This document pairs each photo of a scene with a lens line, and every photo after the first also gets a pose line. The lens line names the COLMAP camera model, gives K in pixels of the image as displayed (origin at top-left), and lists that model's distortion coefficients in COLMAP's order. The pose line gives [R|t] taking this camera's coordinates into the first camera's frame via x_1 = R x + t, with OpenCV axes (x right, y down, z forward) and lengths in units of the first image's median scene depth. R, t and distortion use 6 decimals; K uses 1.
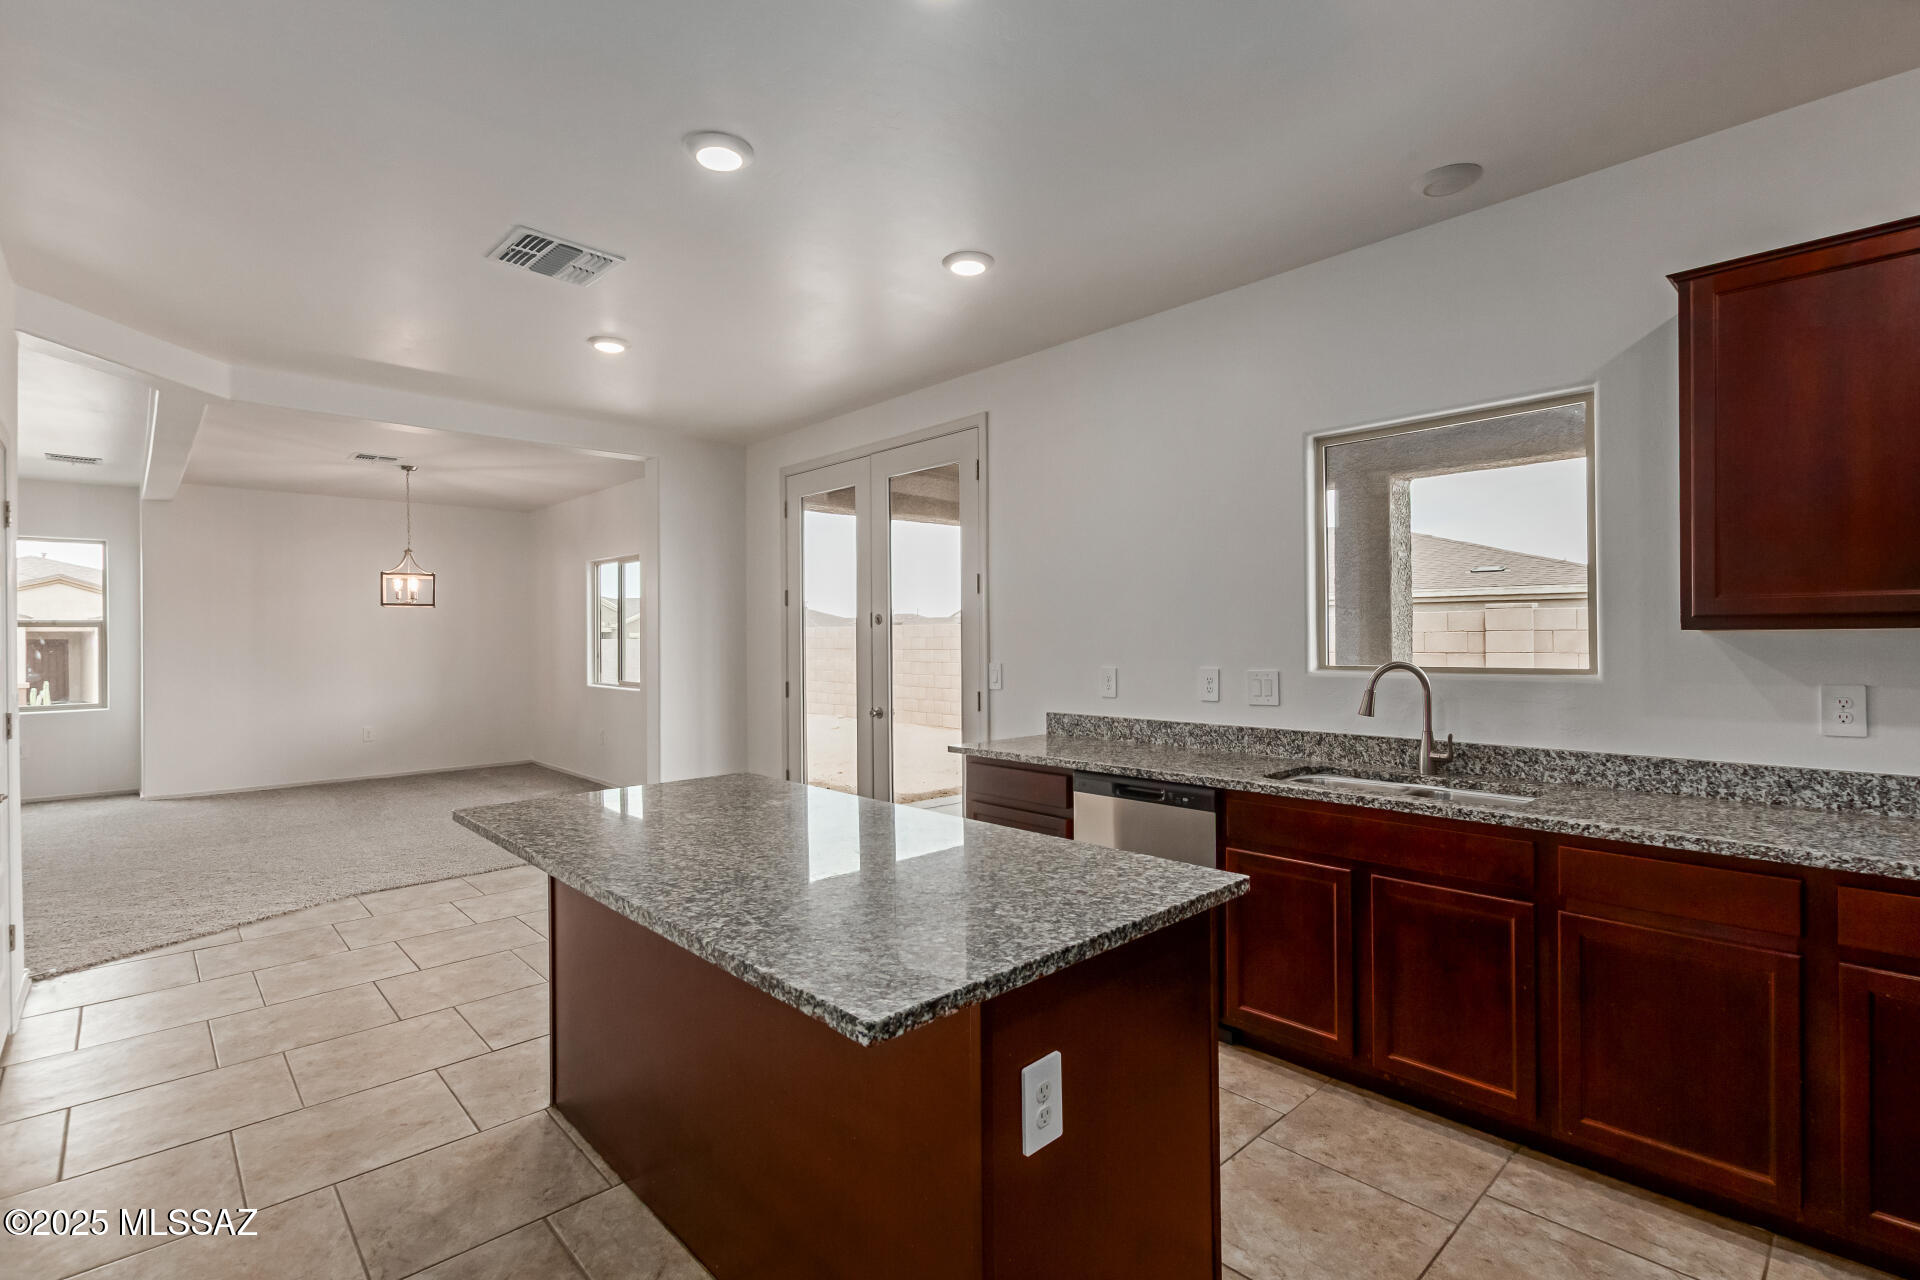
lens RADIAL K [[890.4, 0, 972.5], [0, 890.4, 634.0], [0, 0, 1]] dist [-0.002154, -0.000330]
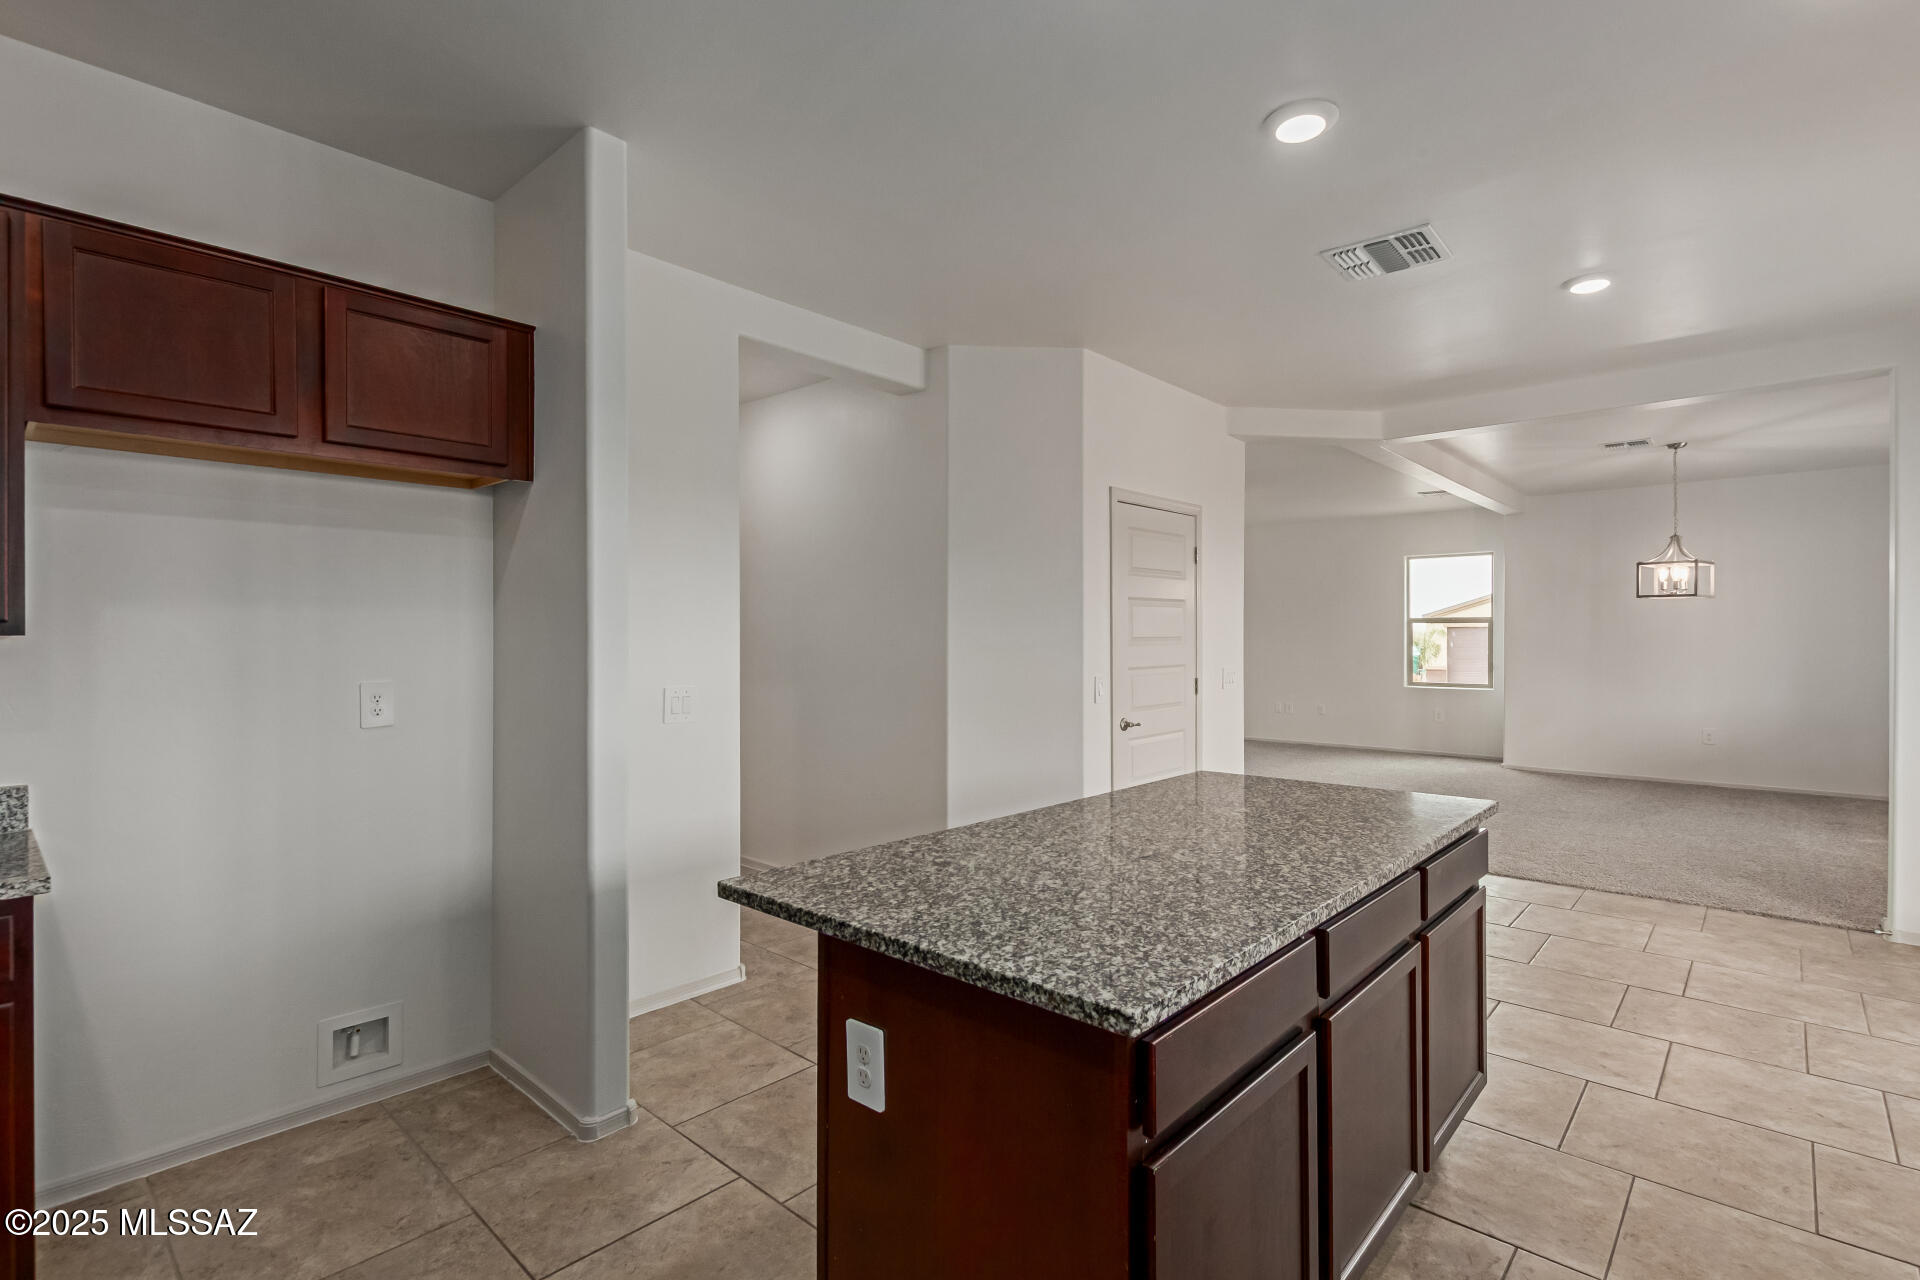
lens RADIAL K [[894.6, 0, 960.0], [0, 894.6, 640.0], [0, 0, 1]] dist [-0.001138, -0.001339]
pose [[0.069959, 0.011854, -0.997479, 0.517667], [0.002725, 0.999923, 0.012075, -0.001112], [0.997546, -0.003563, 0.069921, 0.462439]]
